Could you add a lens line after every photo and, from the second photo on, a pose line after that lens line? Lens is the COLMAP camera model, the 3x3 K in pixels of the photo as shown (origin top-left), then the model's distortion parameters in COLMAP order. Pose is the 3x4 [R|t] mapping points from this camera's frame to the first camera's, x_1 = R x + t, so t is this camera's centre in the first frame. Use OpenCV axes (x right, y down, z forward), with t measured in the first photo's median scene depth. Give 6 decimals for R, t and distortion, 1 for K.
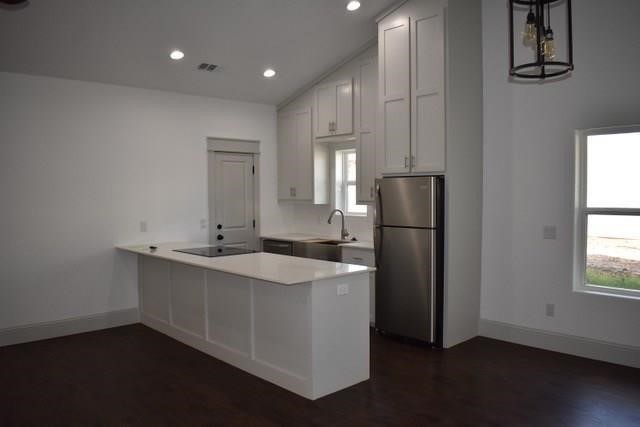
lens RADIAL K [[510.0, 0, 320.0], [0, 510.0, 213.5], [0, 0, 1]] dist [-0.093699, 0.011827]
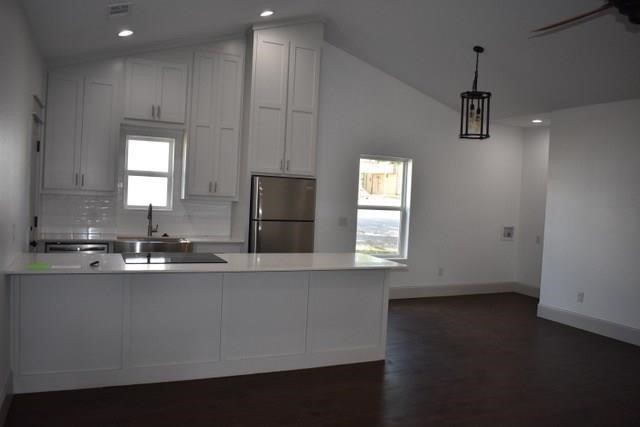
lens RADIAL K [[510.0, 0, 320.0], [0, 510.0, 213.5], [0, 0, 1]] dist [-0.093699, 0.011827]
pose [[0.311911, -0.013474, 0.950016, -0.703833], [-0.011679, 0.999770, 0.018014, -0.009057], [-0.950039, -0.016714, 0.311682, 0.430745]]
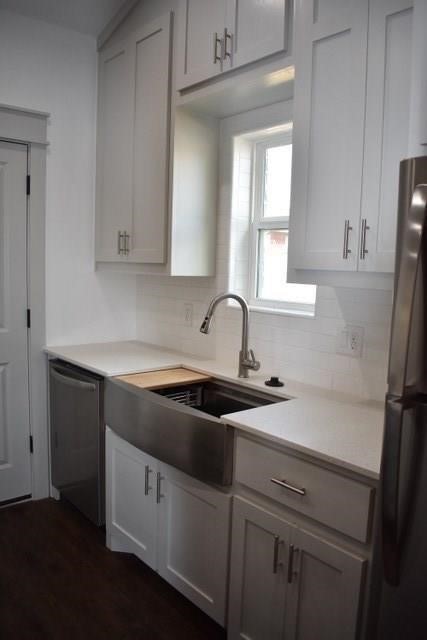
lens RADIAL K [[510.0, 0, 213.5], [0, 510.0, 320.0], [0, 0, 1]] dist [-0.093699, 0.011827]
pose [[0.998658, 0.040424, -0.032364, 0.034020], [-0.038120, 0.996895, 0.068900, -0.013407], [0.035049, -0.067574, 0.997098, 0.636961]]
